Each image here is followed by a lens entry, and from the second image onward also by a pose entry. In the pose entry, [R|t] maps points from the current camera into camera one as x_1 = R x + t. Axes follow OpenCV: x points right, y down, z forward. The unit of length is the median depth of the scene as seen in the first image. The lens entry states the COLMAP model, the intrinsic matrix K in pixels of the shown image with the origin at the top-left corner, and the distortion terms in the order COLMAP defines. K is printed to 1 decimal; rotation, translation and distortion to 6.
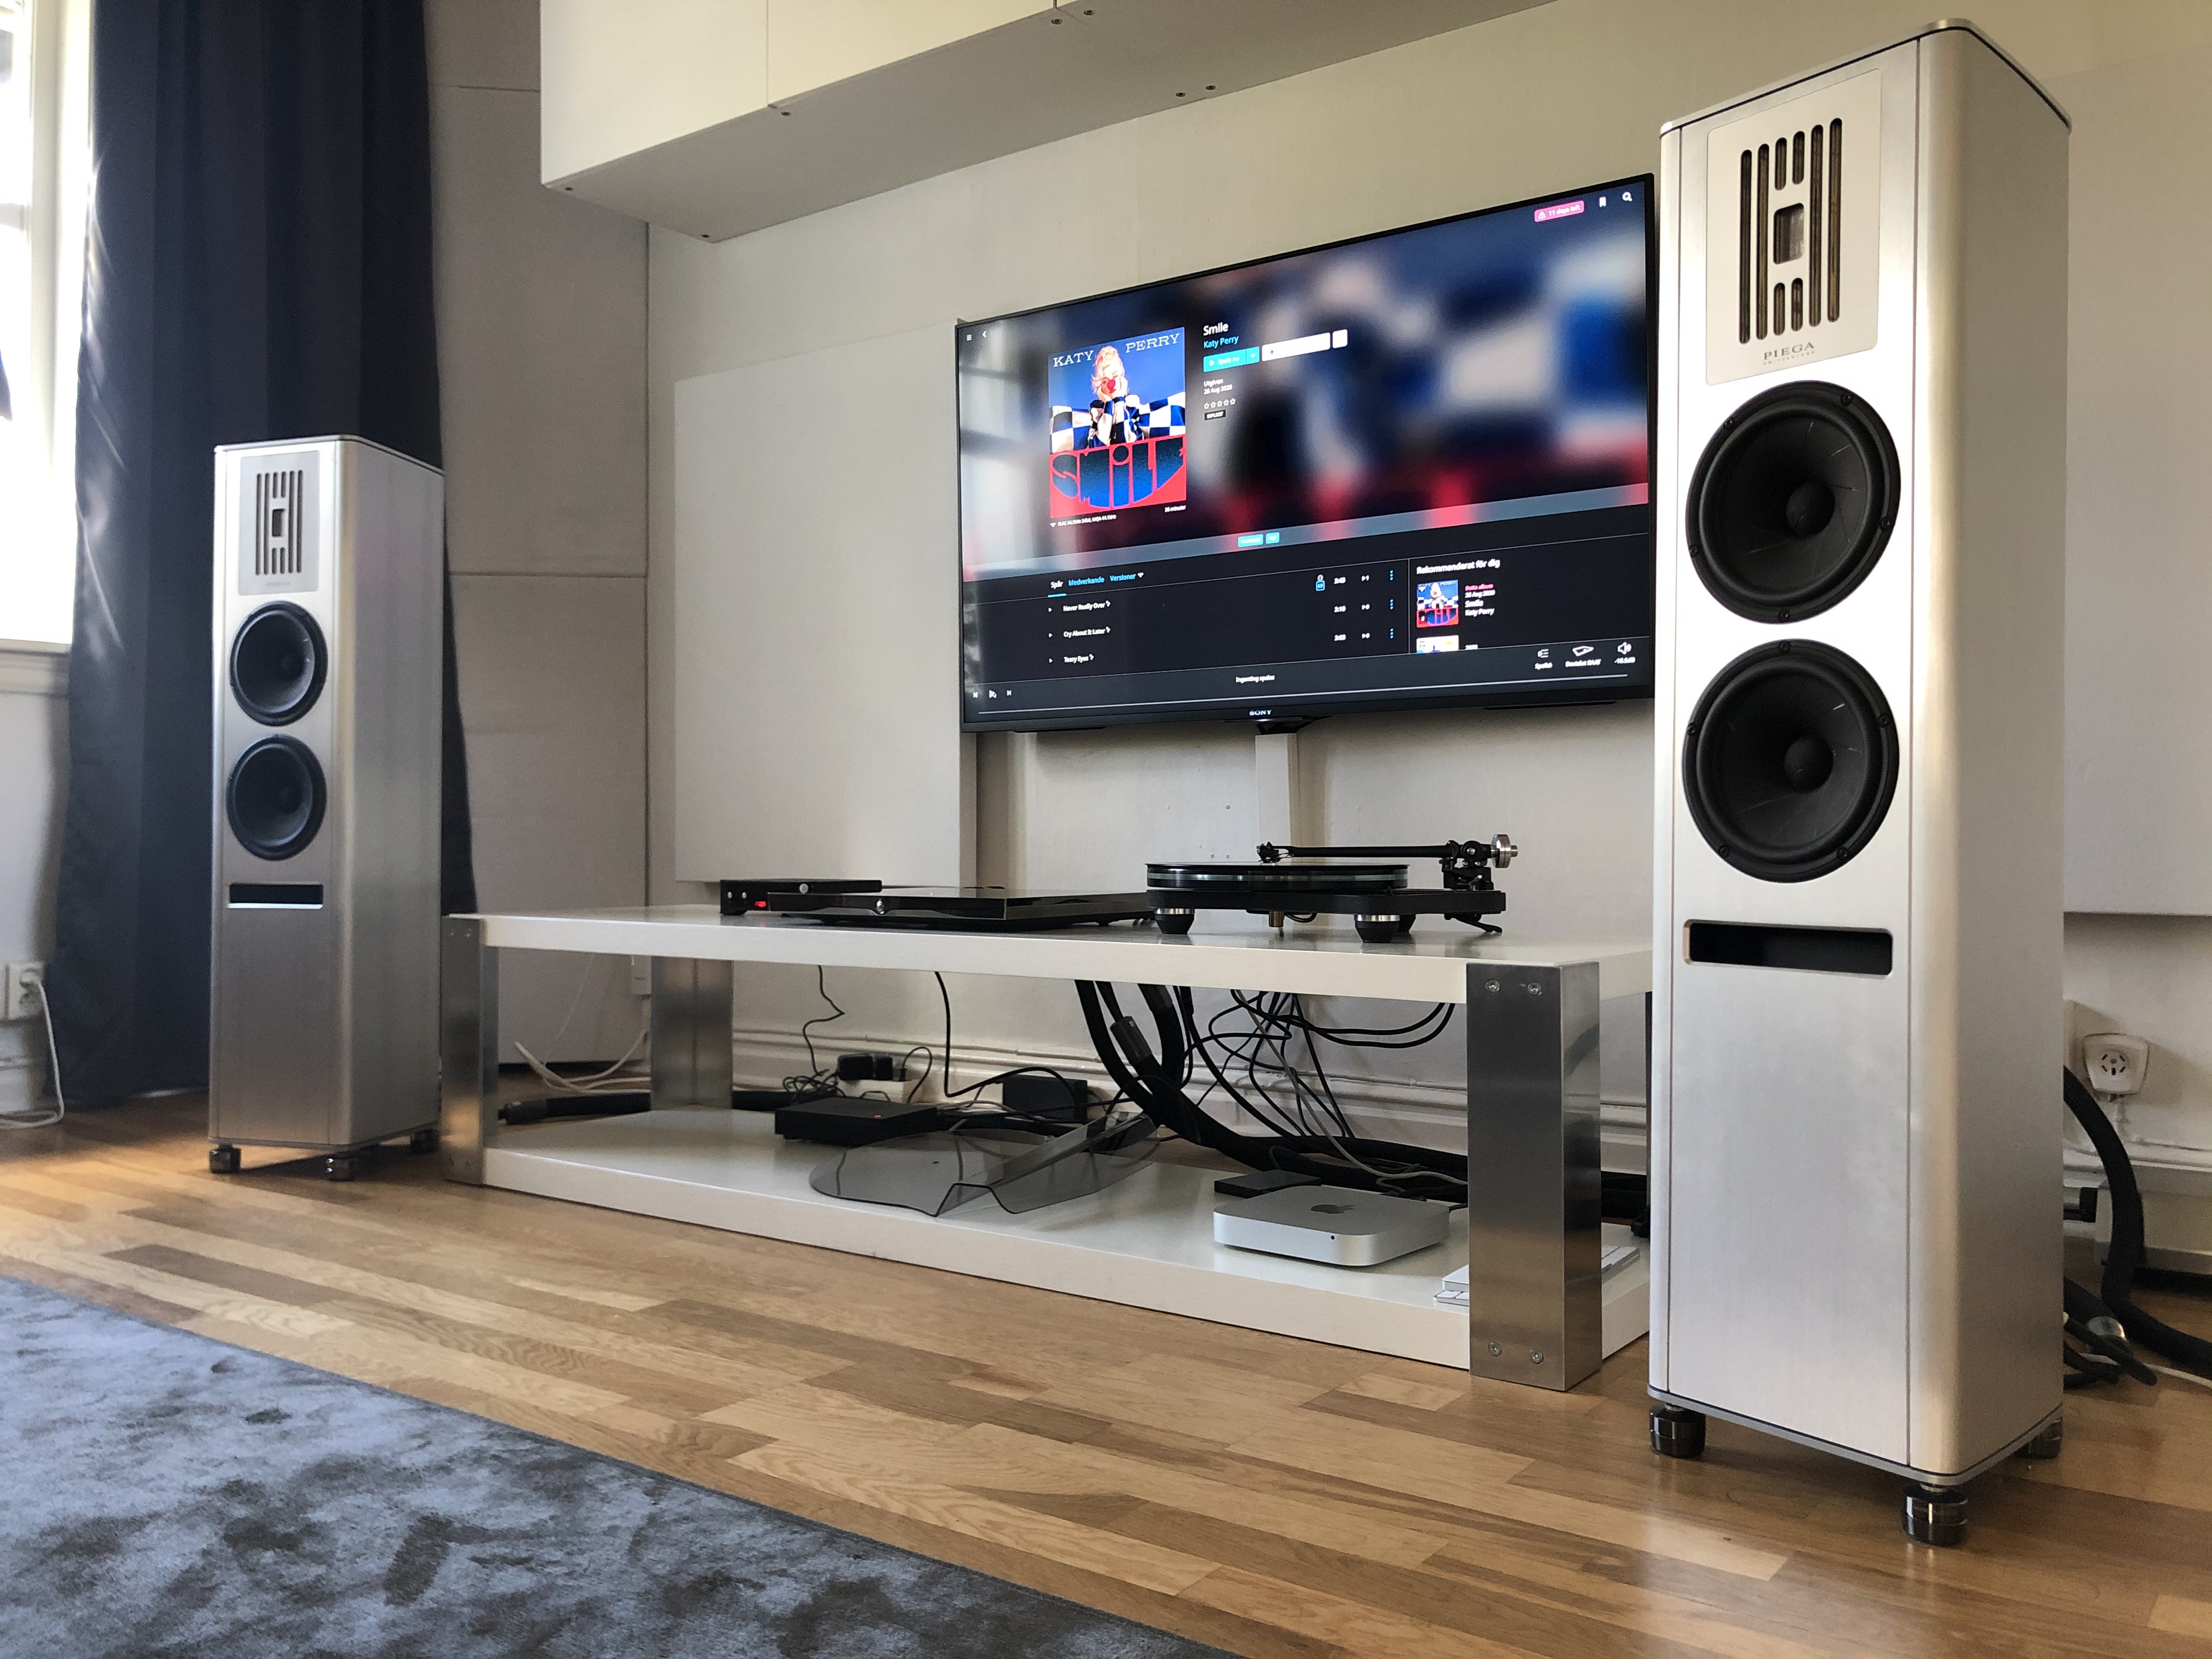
lens RADIAL K [[1803.2, 0, 1106.0], [0, 1803.2, 829.5], [0, 0, 1]] dist [0.165112, -0.565019]
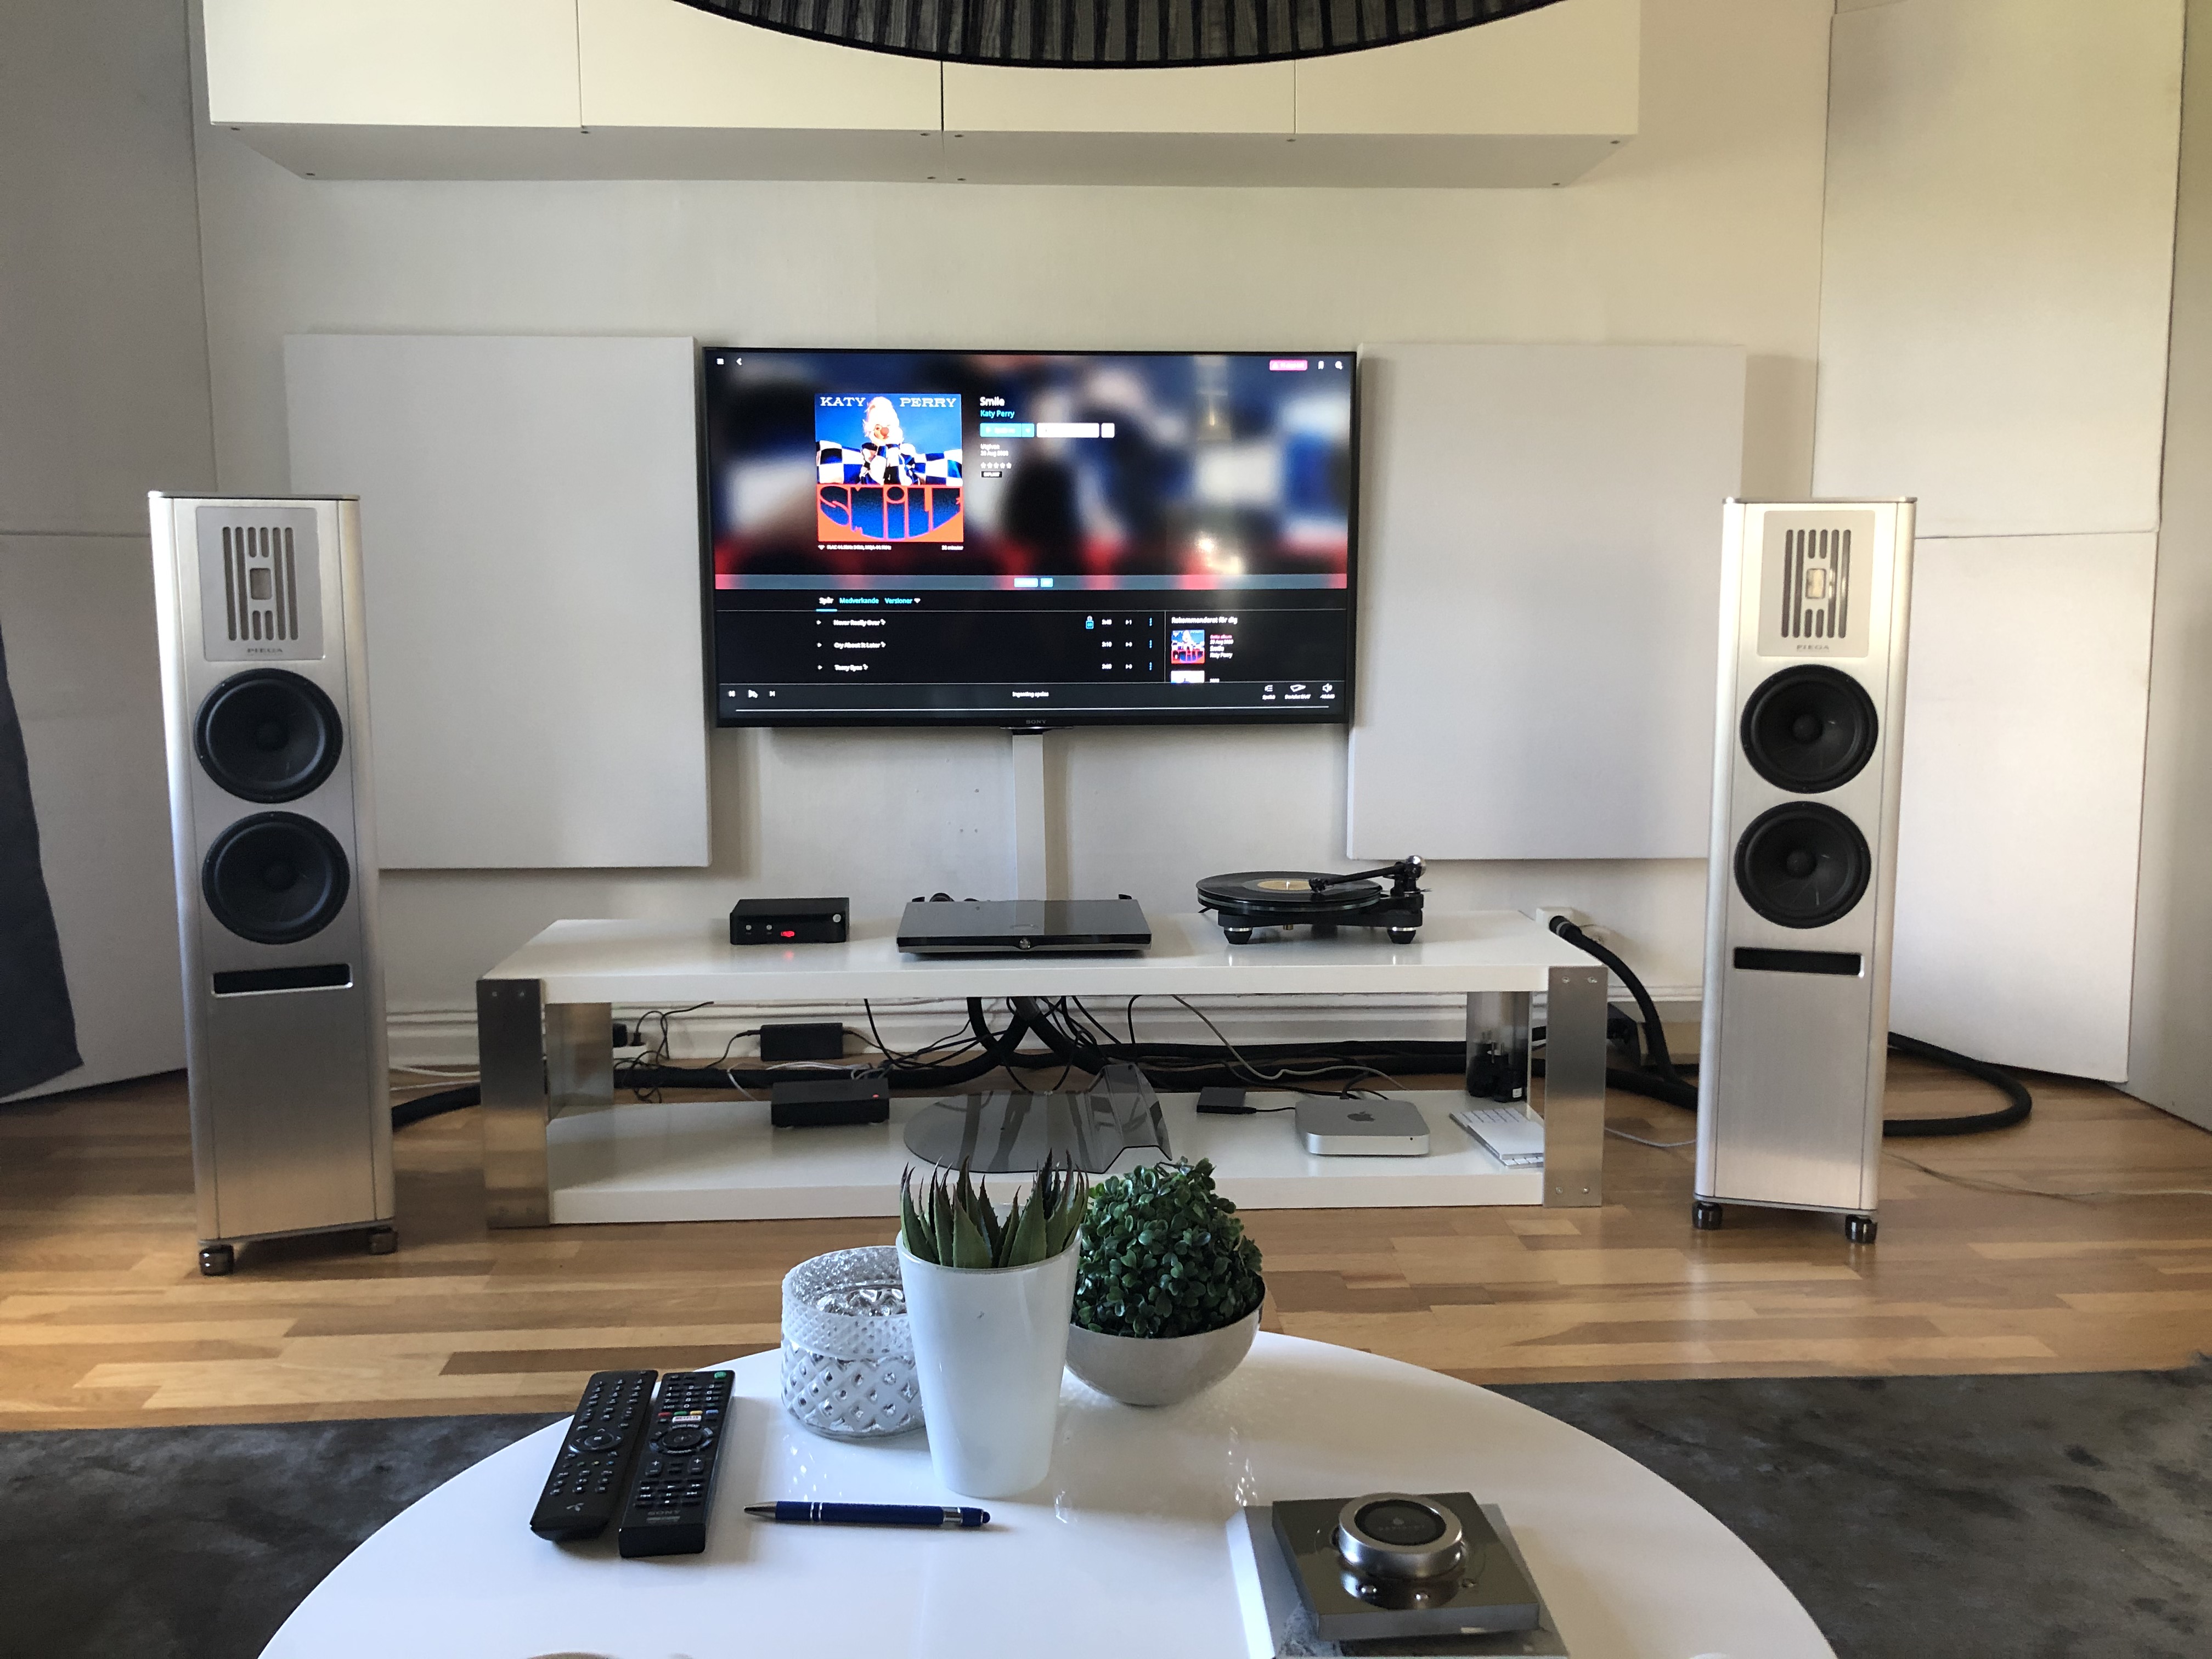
lens RADIAL K [[1803.2, 0, 1106.0], [0, 1803.2, 829.5], [0, 0, 1]] dist [0.165112, -0.565019]
pose [[0.769852, -0.083903, 0.632683, -0.684215], [-0.003774, 0.990705, 0.135973, -0.163397], [-0.638211, -0.107067, 0.762380, 0.007935]]
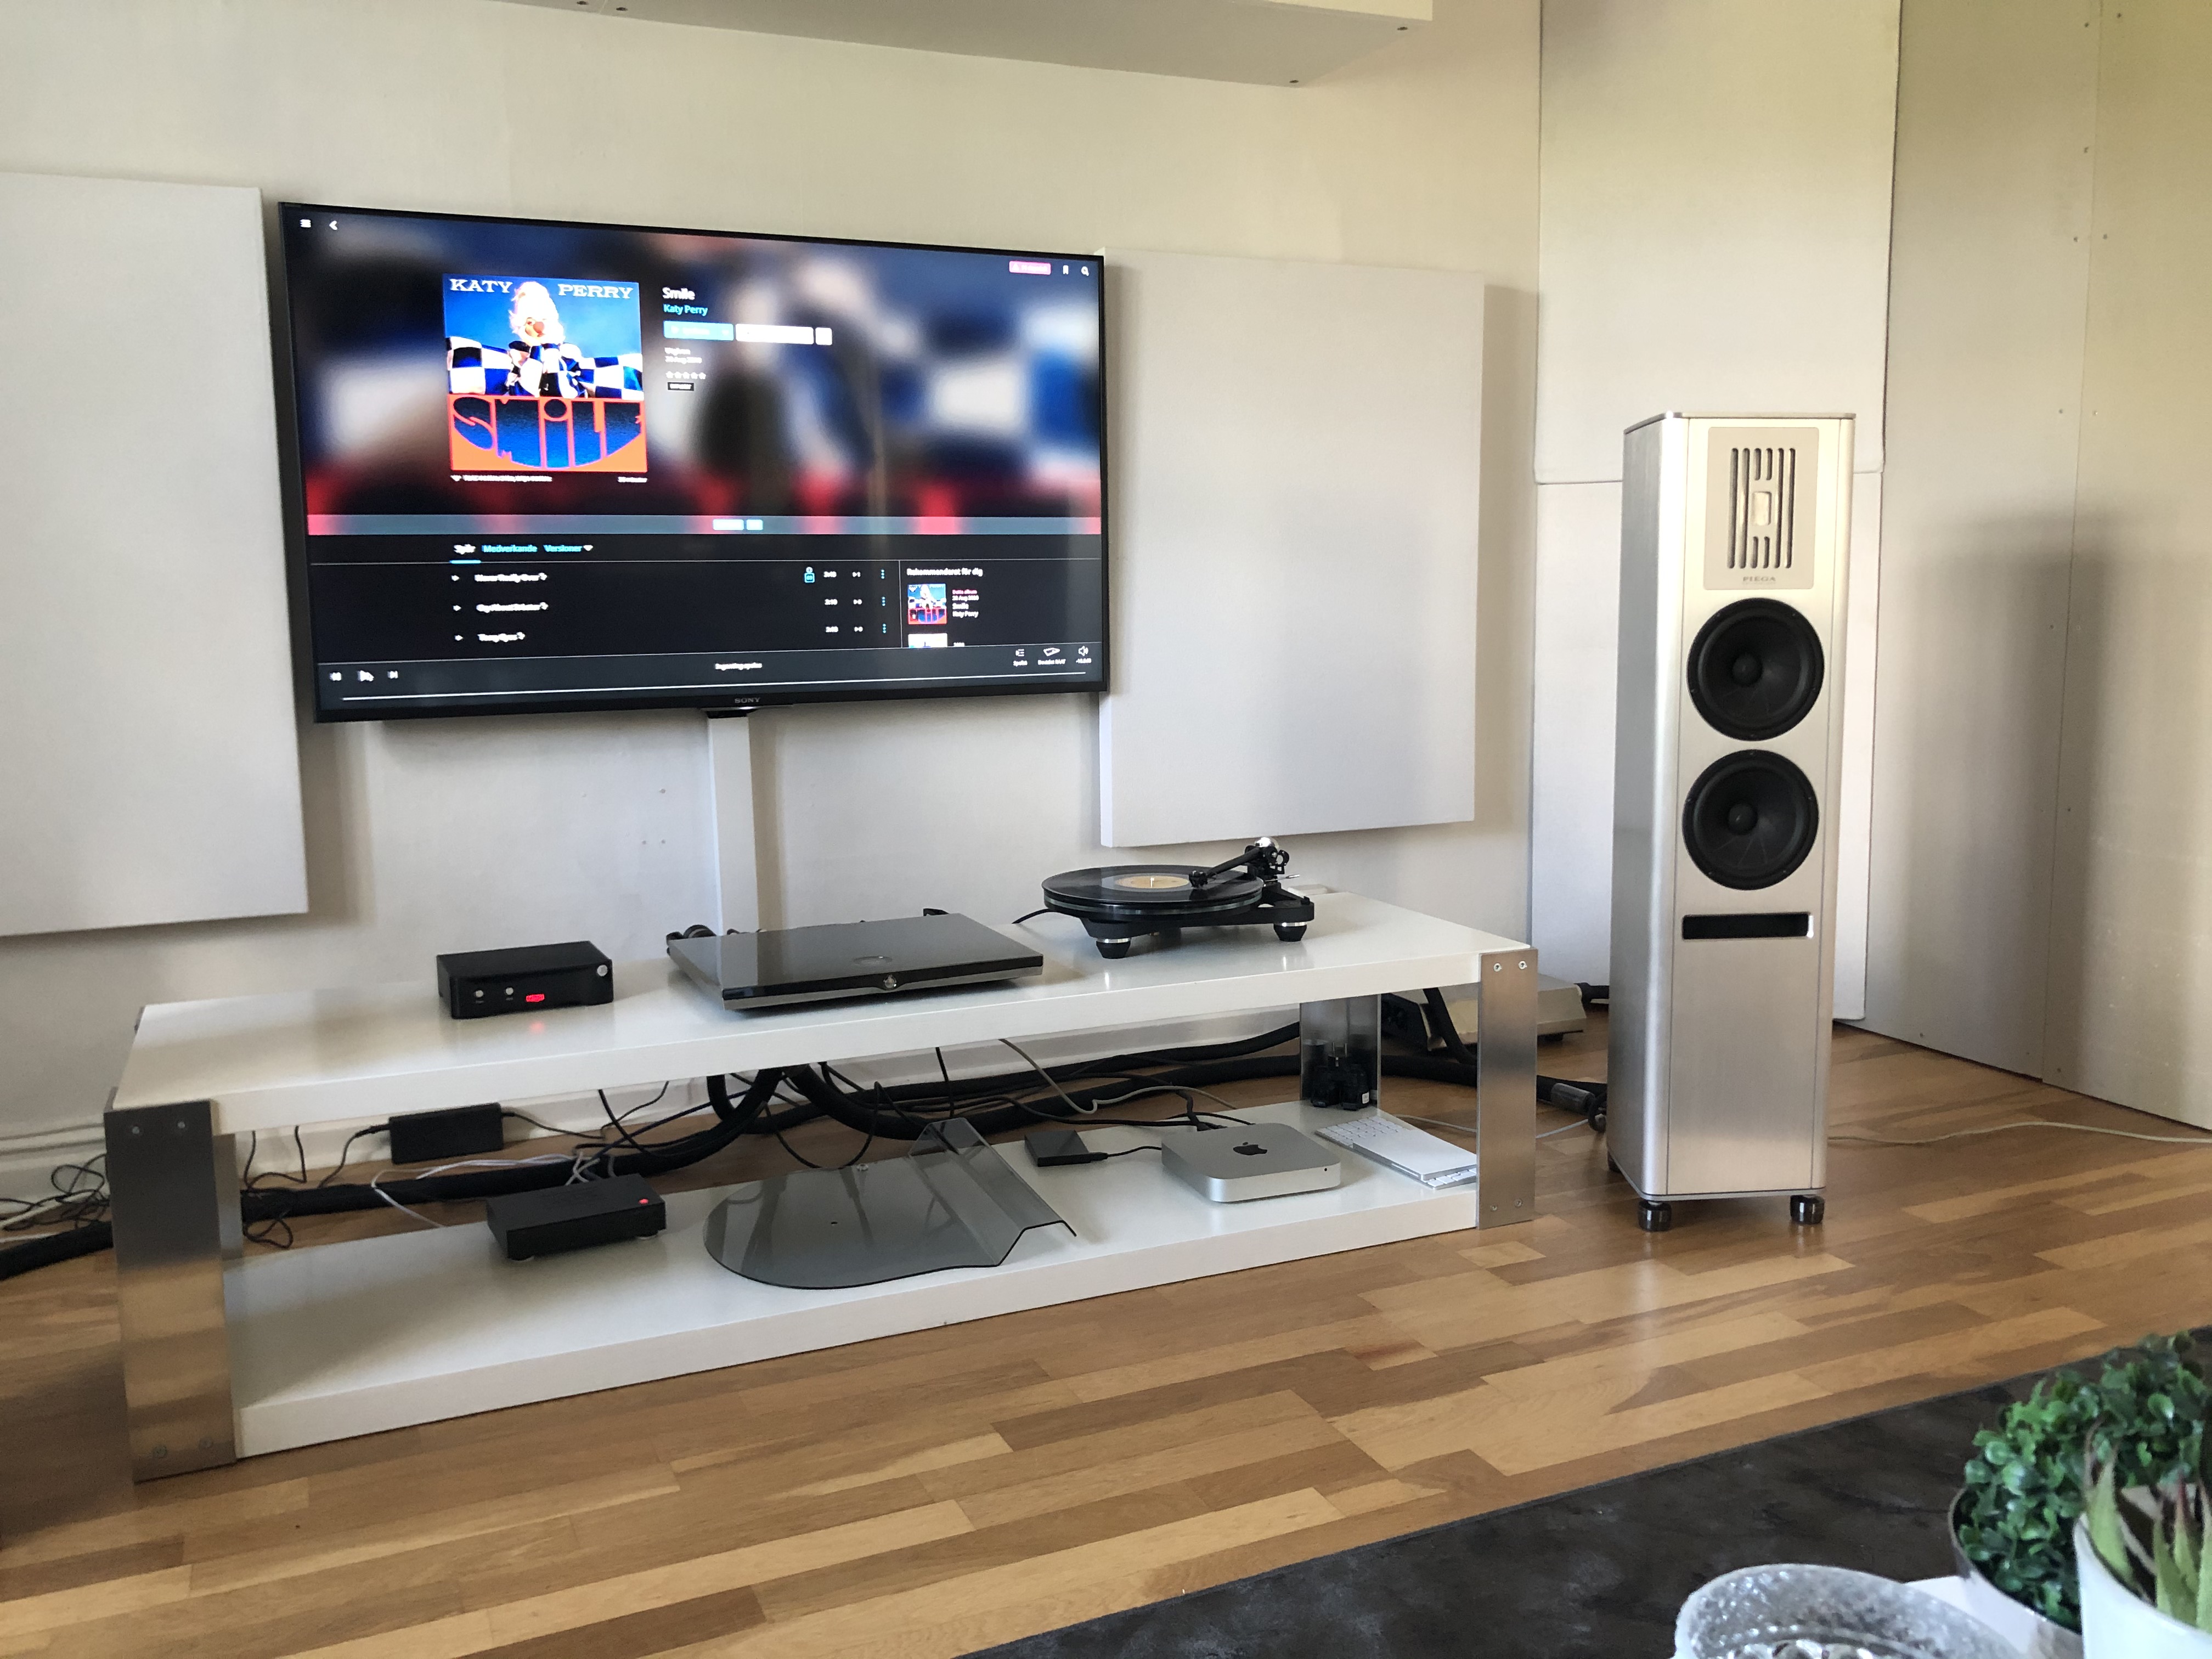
lens RADIAL K [[1803.2, 0, 1106.0], [0, 1803.2, 829.5], [0, 0, 1]] dist [0.165112, -0.565019]
pose [[0.494298, -0.126008, 0.860111, -0.697558], [0.005949, 0.989906, 0.141604, -0.137020], [-0.869272, -0.064878, 0.490058, 0.337071]]
